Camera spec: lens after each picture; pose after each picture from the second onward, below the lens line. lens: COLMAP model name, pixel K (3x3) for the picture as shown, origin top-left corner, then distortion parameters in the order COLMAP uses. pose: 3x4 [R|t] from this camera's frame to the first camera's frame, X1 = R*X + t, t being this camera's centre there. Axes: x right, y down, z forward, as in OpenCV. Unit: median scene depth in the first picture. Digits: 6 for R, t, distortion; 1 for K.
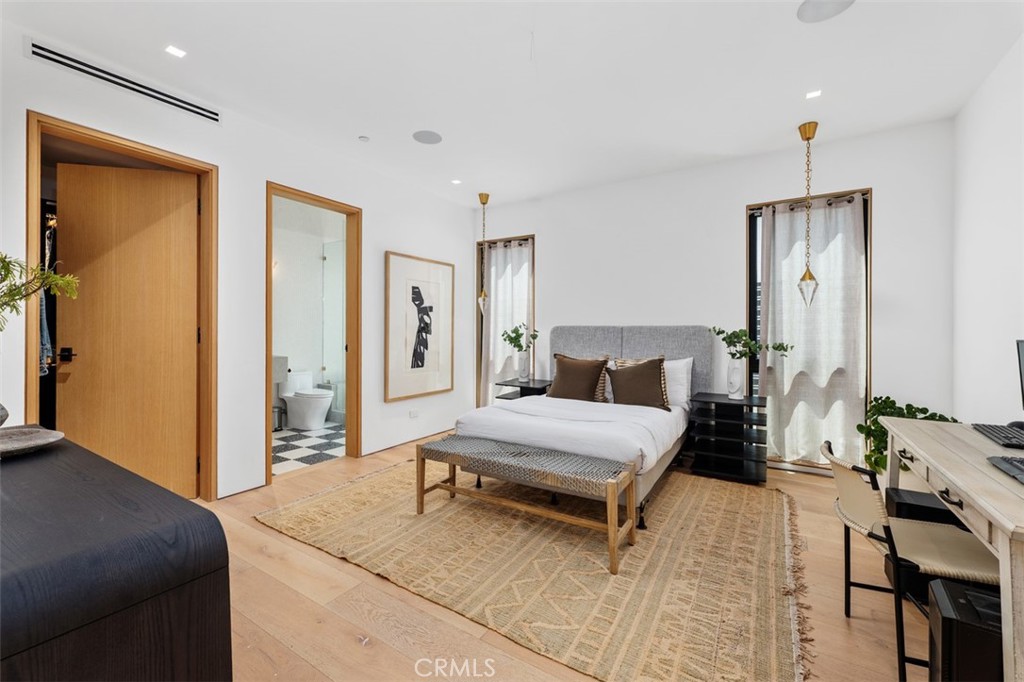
lens RADIAL K [[419.6, 0, 512.0], [0, 419.6, 334.4], [0, 0, 1]] dist [-0.002555, -0.000187]
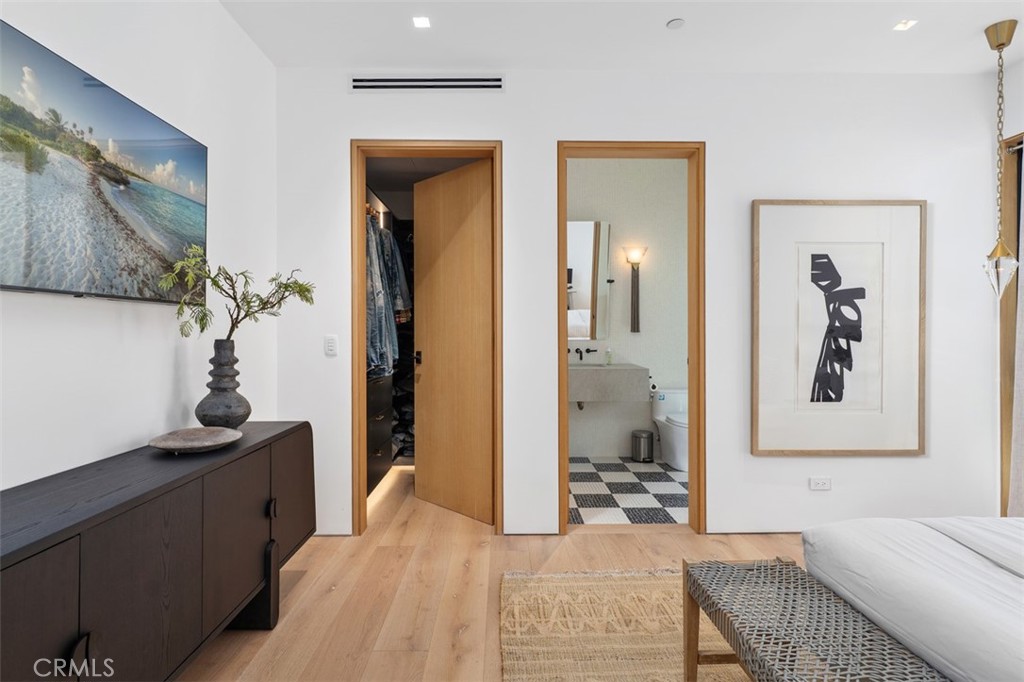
lens RADIAL K [[504.5, 0, 511.9], [0, 504.5, 337.4], [0, 0, 1]] dist [0.003585, -0.000141]
pose [[0.545768, 0.001942, -0.837934, 0.112505], [-0.004156, 0.999991, -0.000390, -0.003123], [0.837926, 0.003696, 0.545771, 0.319117]]
